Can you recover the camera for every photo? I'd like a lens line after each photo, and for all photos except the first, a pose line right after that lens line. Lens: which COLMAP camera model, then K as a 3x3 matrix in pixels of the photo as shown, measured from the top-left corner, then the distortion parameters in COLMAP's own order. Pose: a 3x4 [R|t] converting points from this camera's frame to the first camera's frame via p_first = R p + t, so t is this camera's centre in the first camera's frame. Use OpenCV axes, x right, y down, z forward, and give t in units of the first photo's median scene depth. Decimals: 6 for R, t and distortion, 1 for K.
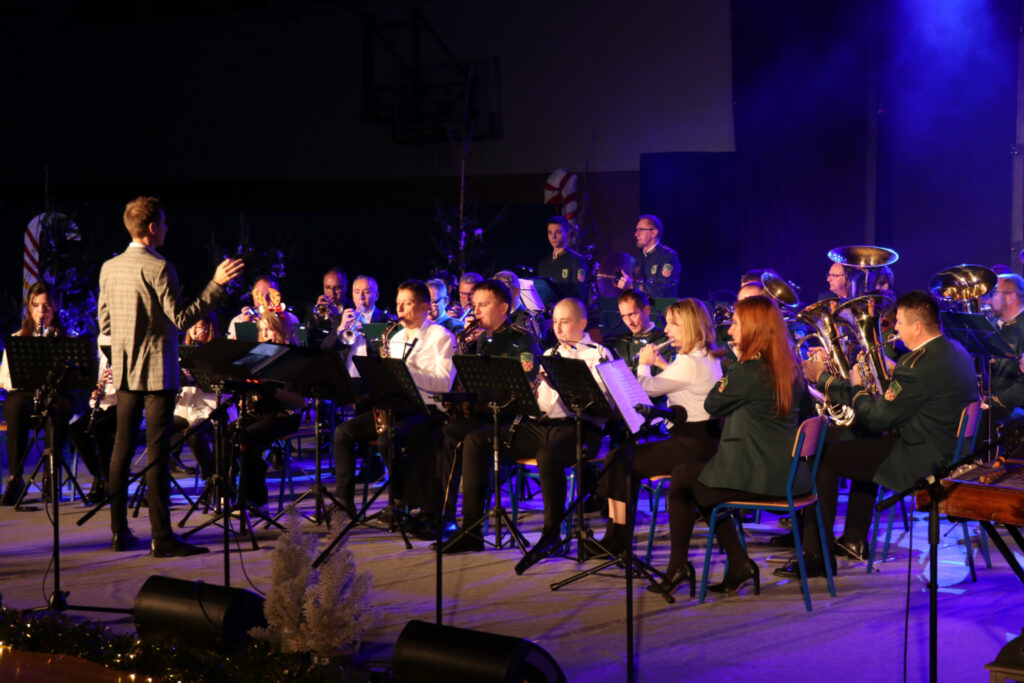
lens RADIAL K [[1969.5, 0, 512.0], [0, 1969.5, 341.5], [0, 0, 1]] dist [-0.016447, -0.142459]
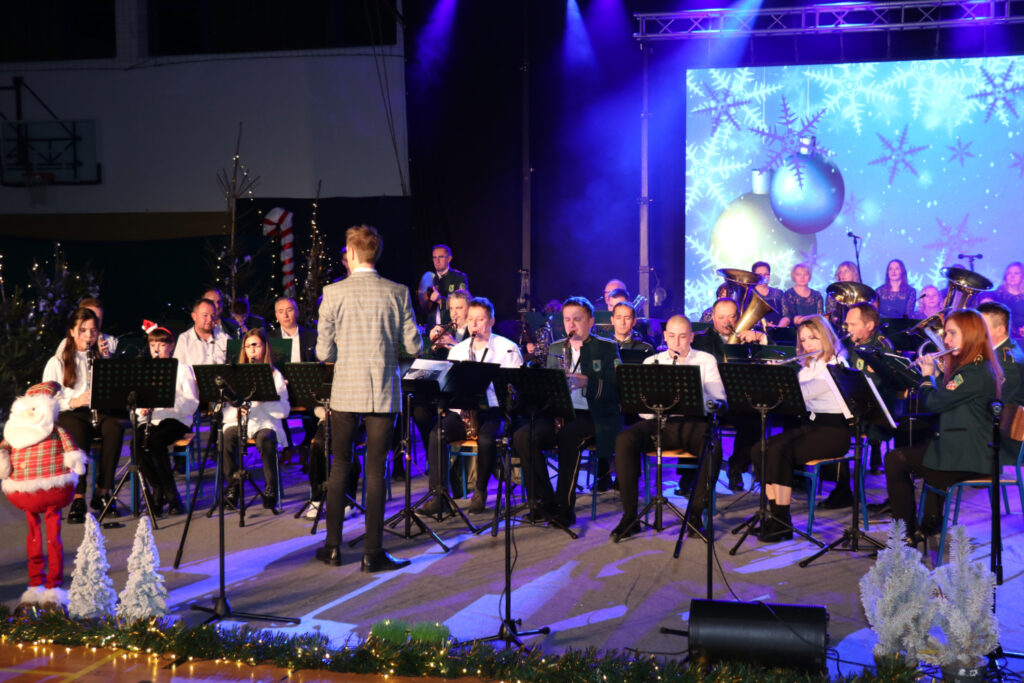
lens RADIAL K [[1404.2, 0, 512.0], [0, 1404.2, 341.5], [0, 0, 1]] dist [0.089800, -0.004432]
pose [[0.913204, -0.029375, 0.406444, -0.352006], [0.028323, 0.999562, 0.008604, -0.013016], [-0.406518, 0.003655, 0.913635, 0.240558]]
